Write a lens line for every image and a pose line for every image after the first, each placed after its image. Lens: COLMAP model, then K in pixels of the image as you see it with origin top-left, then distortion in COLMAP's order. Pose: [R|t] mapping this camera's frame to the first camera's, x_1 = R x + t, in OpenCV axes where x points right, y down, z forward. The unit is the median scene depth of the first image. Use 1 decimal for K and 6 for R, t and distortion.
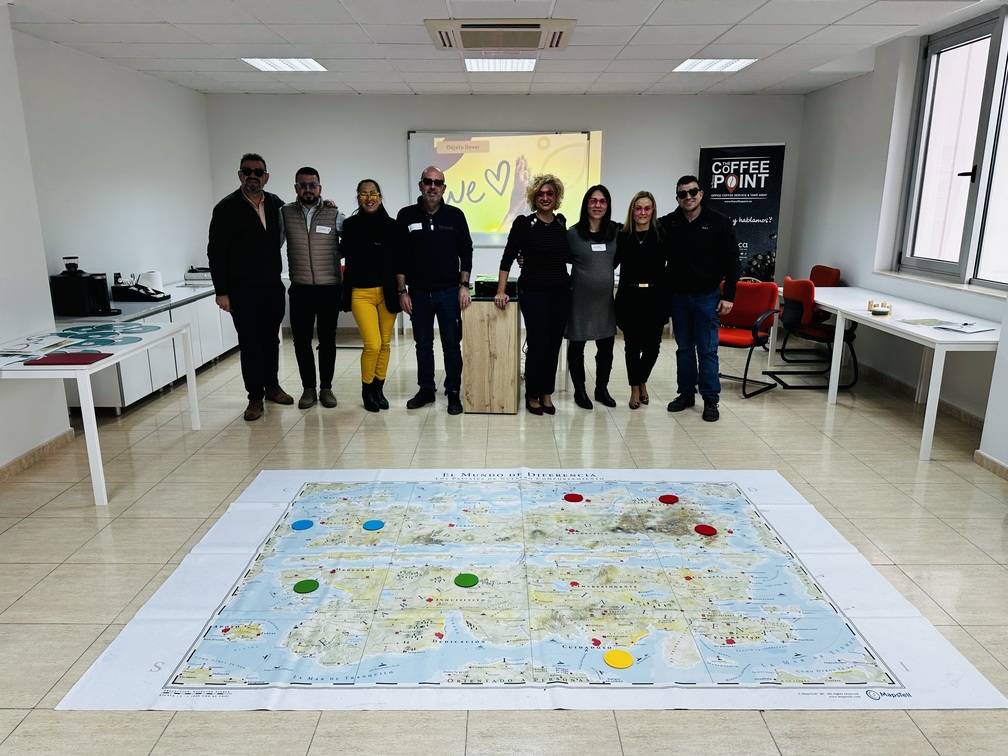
lens RADIAL K [[699.0, 0, 504.0], [0, 699.0, 378.0], [0, 0, 1]] dist [0.168823, -0.317741]
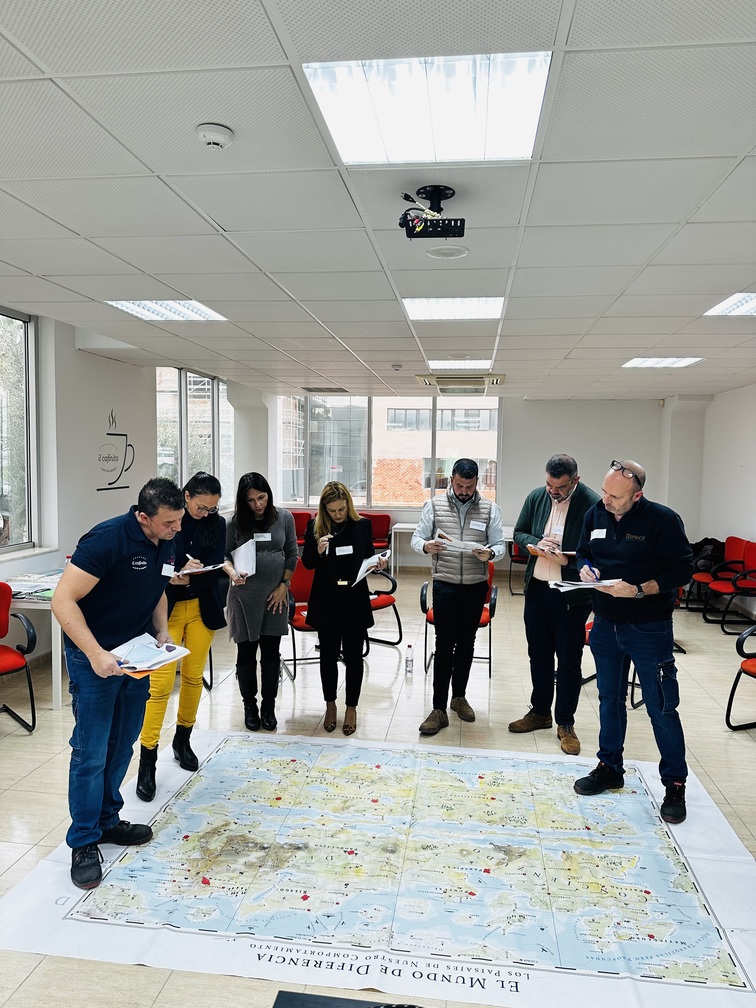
lens RADIAL K [[707.8, 0, 378.0], [0, 707.8, 504.0], [0, 0, 1]] dist [0.048819, -0.069134]
pose [[-0.989943, -0.024547, 0.139324, -0.055788], [0.019242, 0.952316, 0.304505, -0.499529], [-0.140155, 0.304124, -0.942266, 1.768955]]
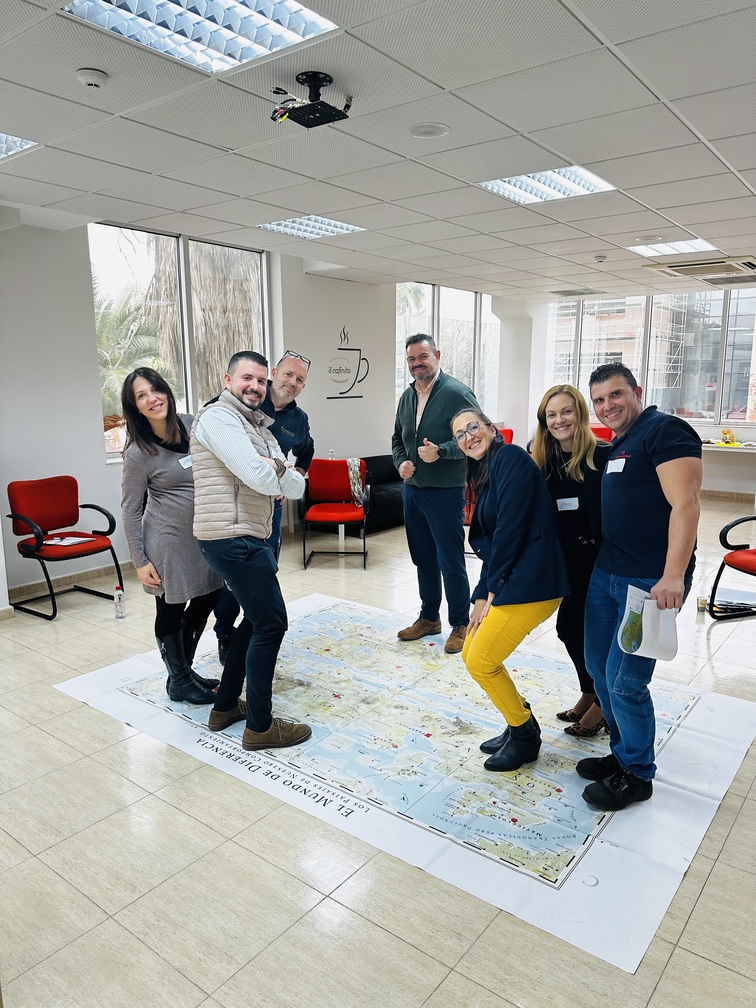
lens RADIAL K [[699.0, 0, 378.0], [0, 699.0, 504.0], [0, 0, 1]] dist [0.168823, -0.317741]
pose [[-0.787103, -0.103266, 0.608116, -0.575380], [0.157127, 0.919795, 0.359567, -0.424592], [-0.596473, 0.378568, -0.707747, 1.642877]]
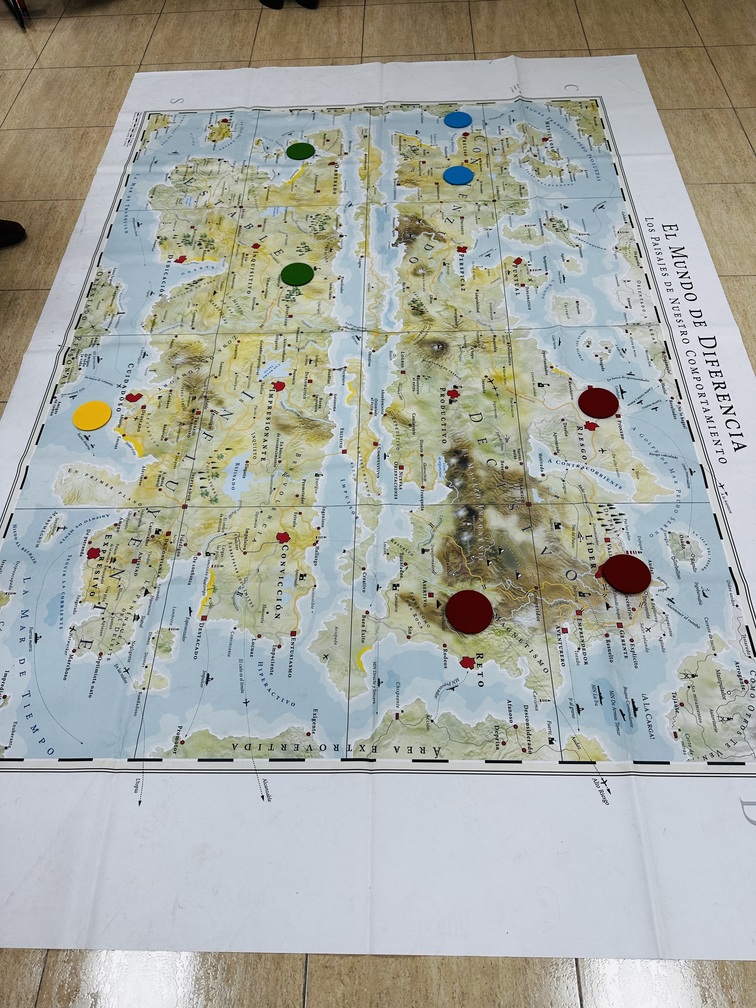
lens RADIAL K [[699.0, 0, 378.0], [0, 699.0, 504.0], [0, 0, 1]] dist [0.168823, -0.317741]
pose [[-0.018084, 0.839255, -0.543438, 0.487237], [-0.208296, 0.528439, 0.823022, -0.189104], [0.977899, 0.128079, 0.165257, 0.884973]]
